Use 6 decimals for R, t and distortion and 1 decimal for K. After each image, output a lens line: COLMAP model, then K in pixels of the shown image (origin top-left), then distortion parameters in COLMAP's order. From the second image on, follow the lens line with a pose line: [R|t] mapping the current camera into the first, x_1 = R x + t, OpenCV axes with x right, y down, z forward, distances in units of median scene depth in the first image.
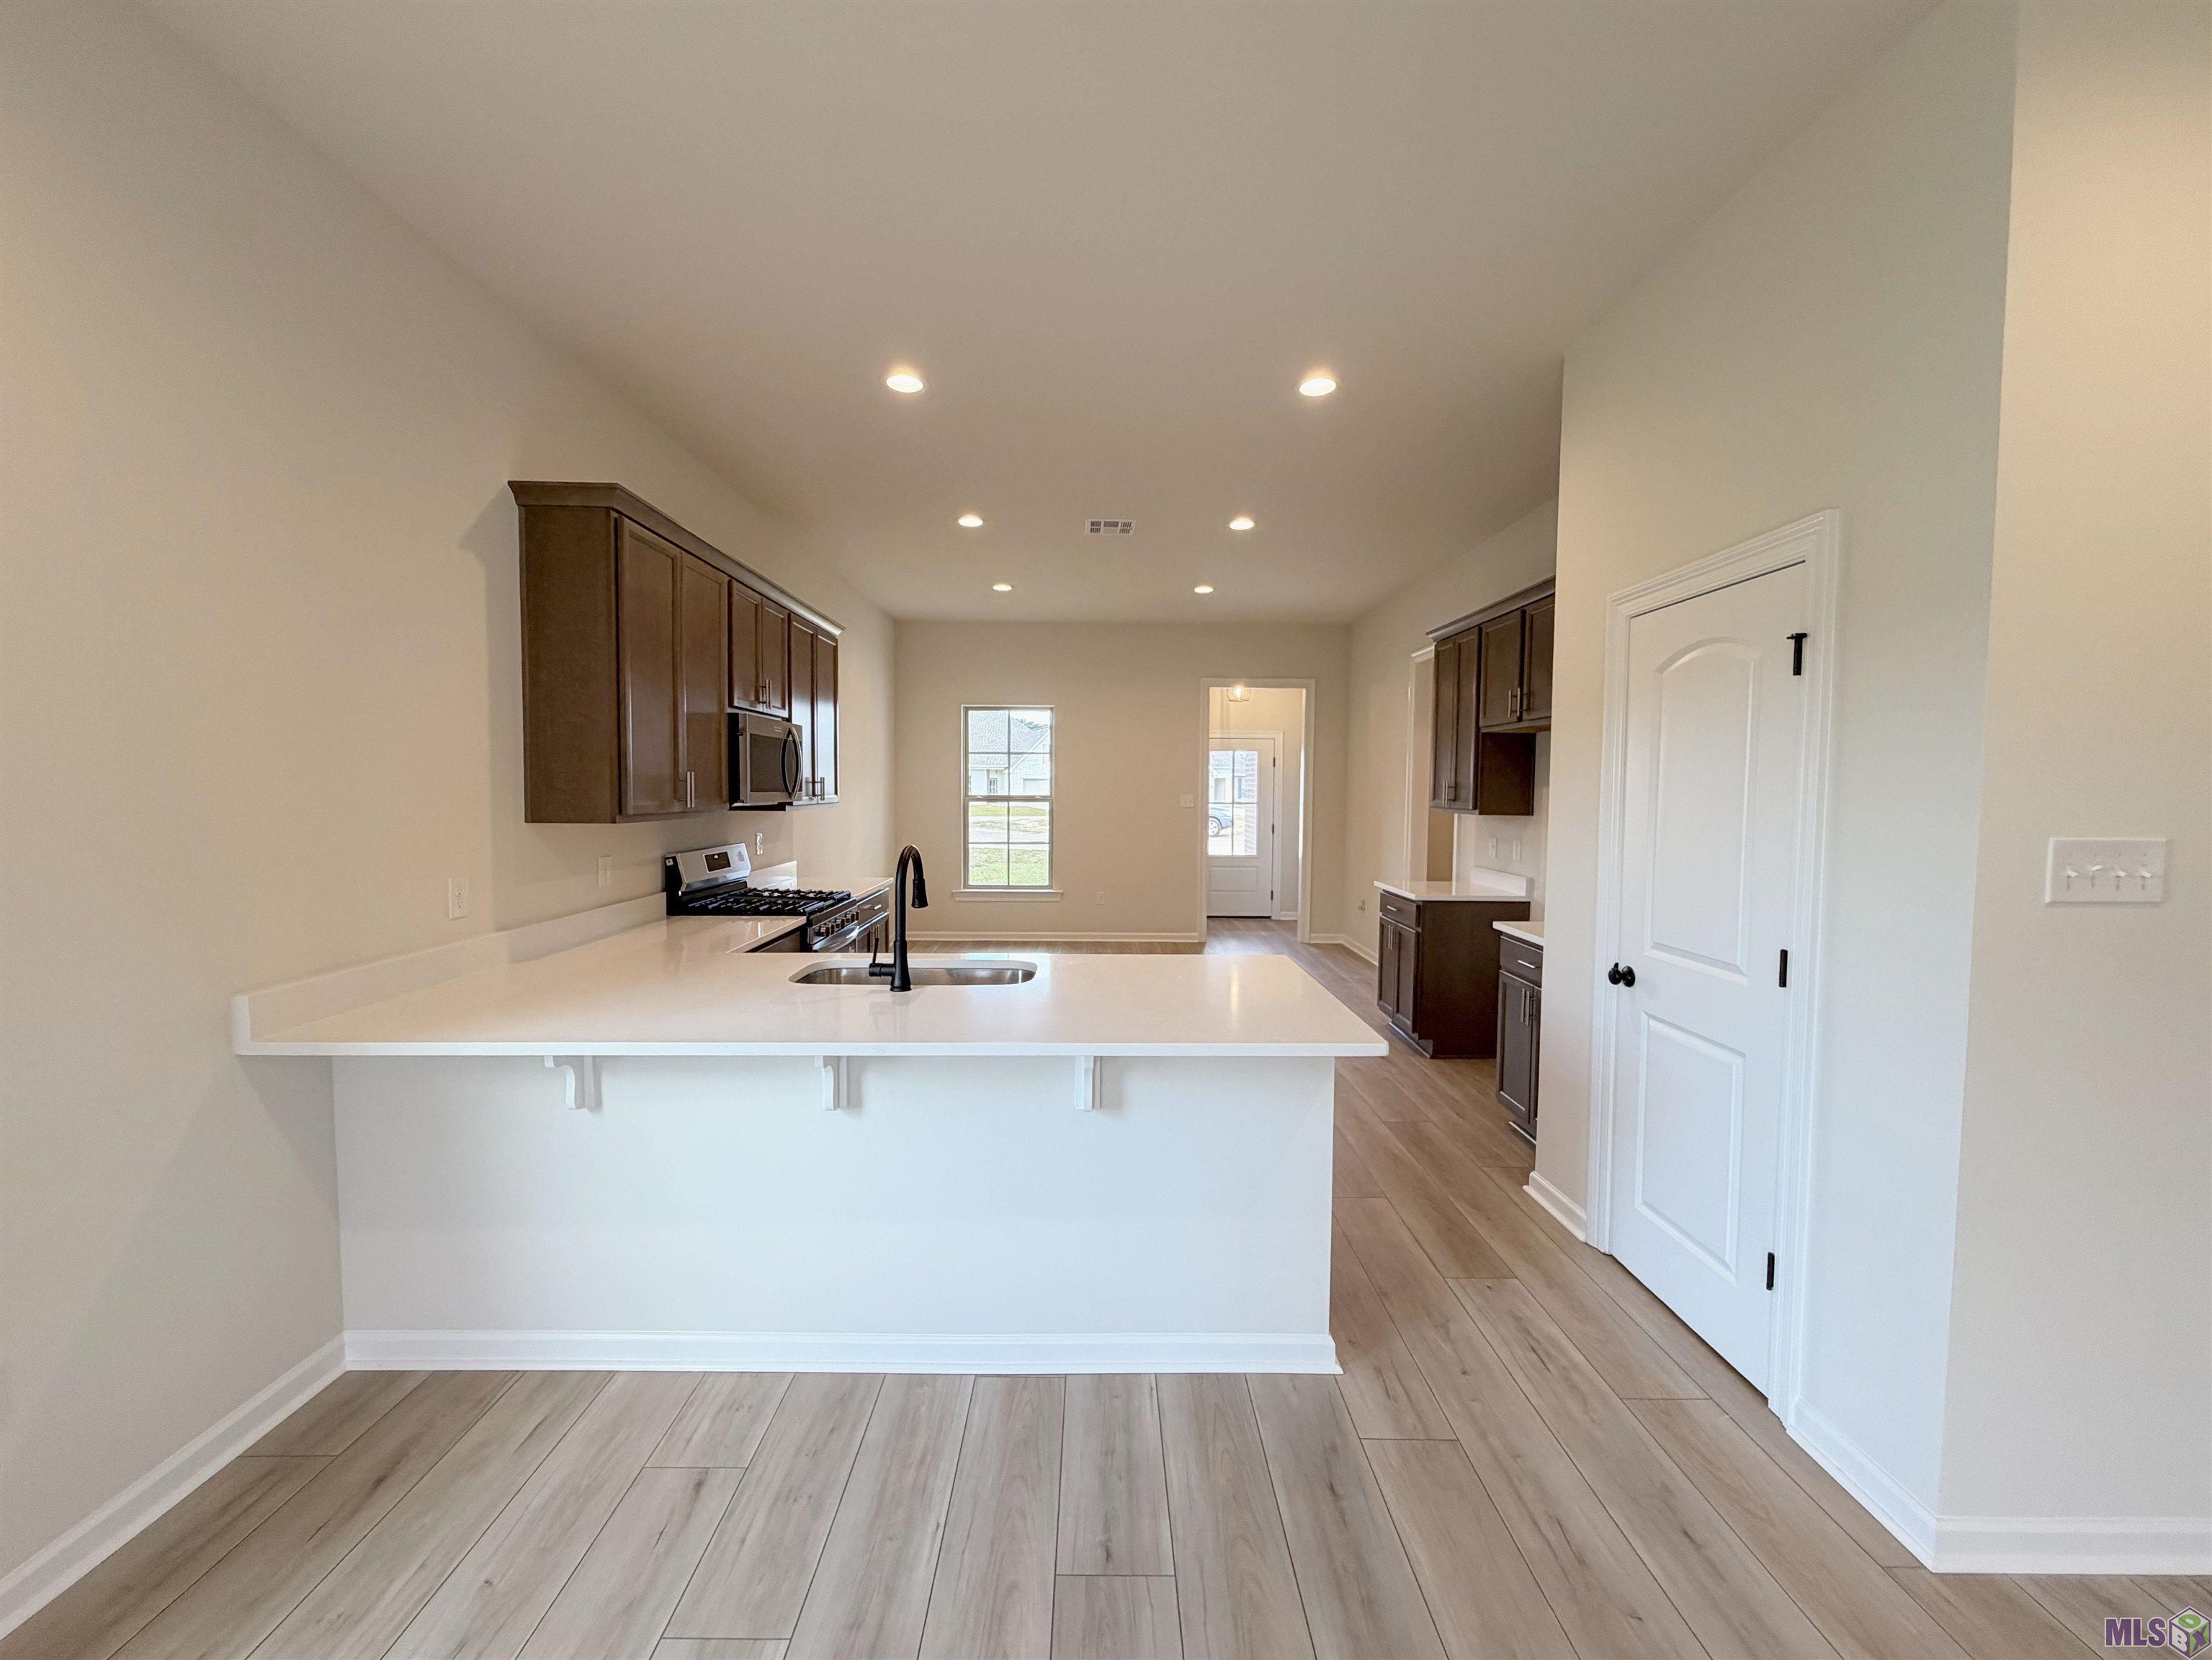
lens RADIAL K [[899.2, 0, 1102.8], [0, 899.2, 832.8], [0, 0, 1]] dist [0.000569, -0.000362]
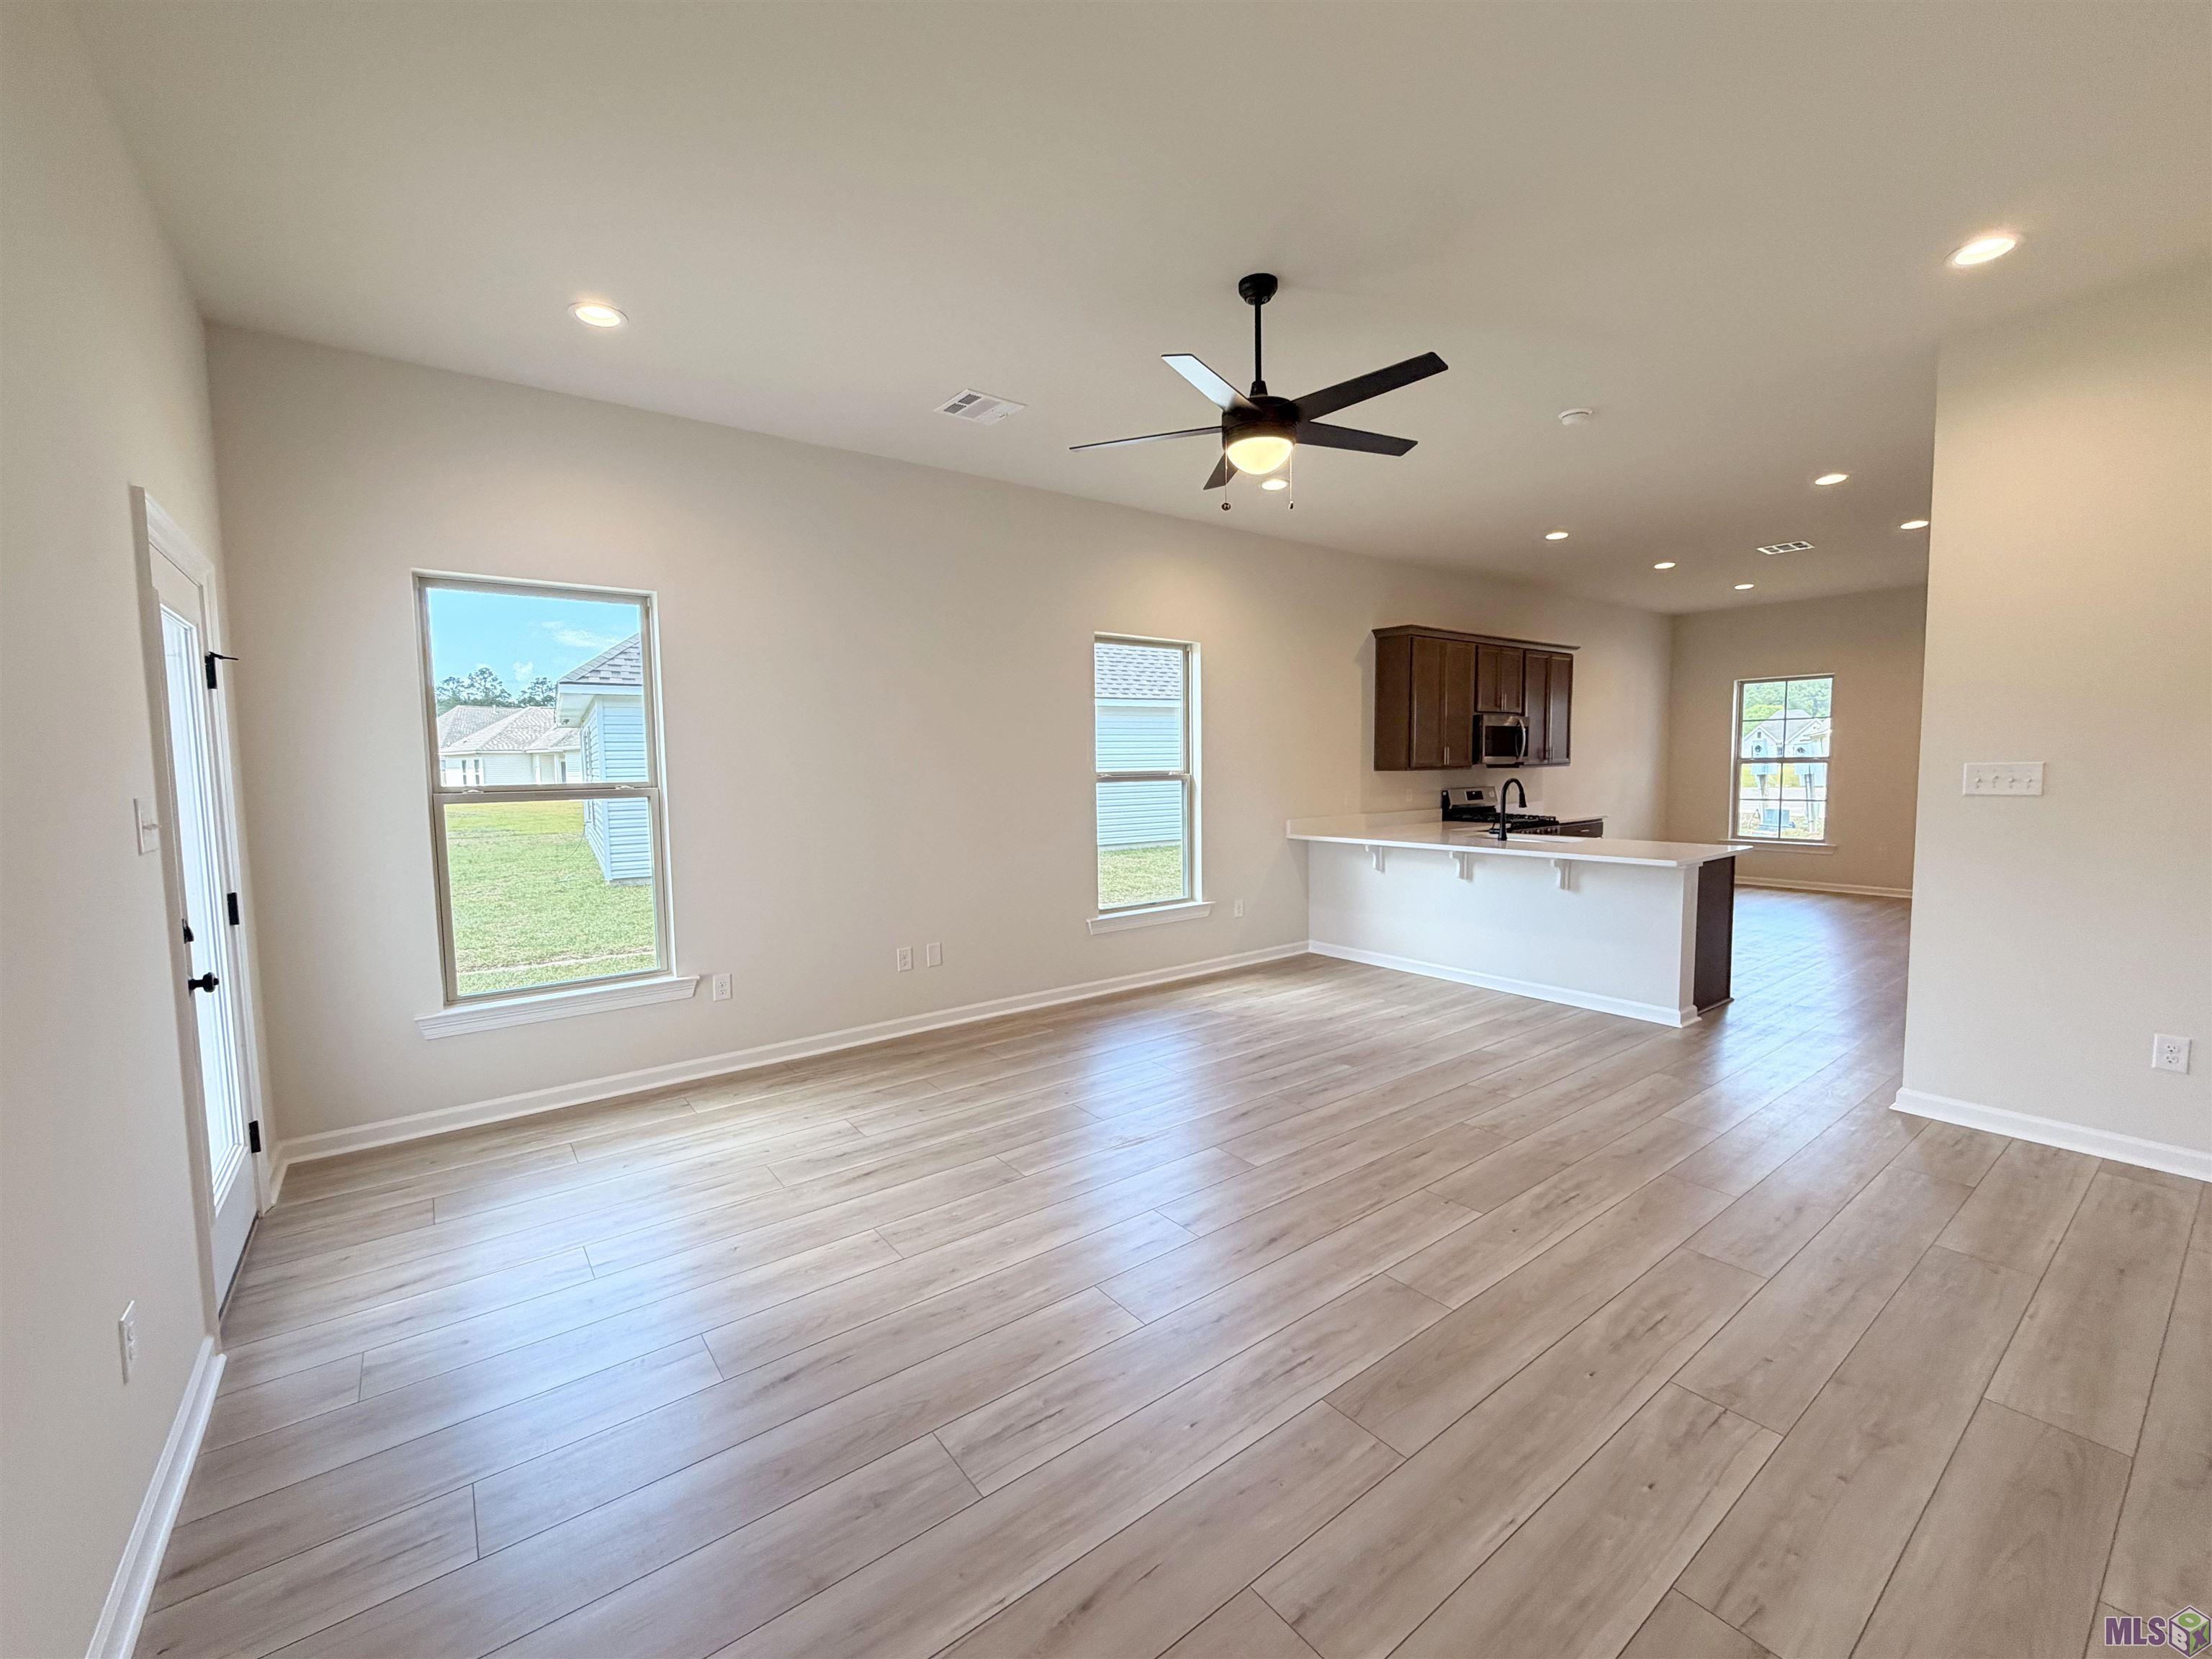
lens RADIAL K [[899.1, 0, 1102.8], [0, 899.1, 832.3], [0, 0, 1]] dist [0.000569, -0.000362]
pose [[0.596325, 0.048562, -0.801273, 0.744712], [-0.024338, 0.998803, 0.042421, 0.061506], [0.802374, -0.005795, 0.596793, -0.883238]]
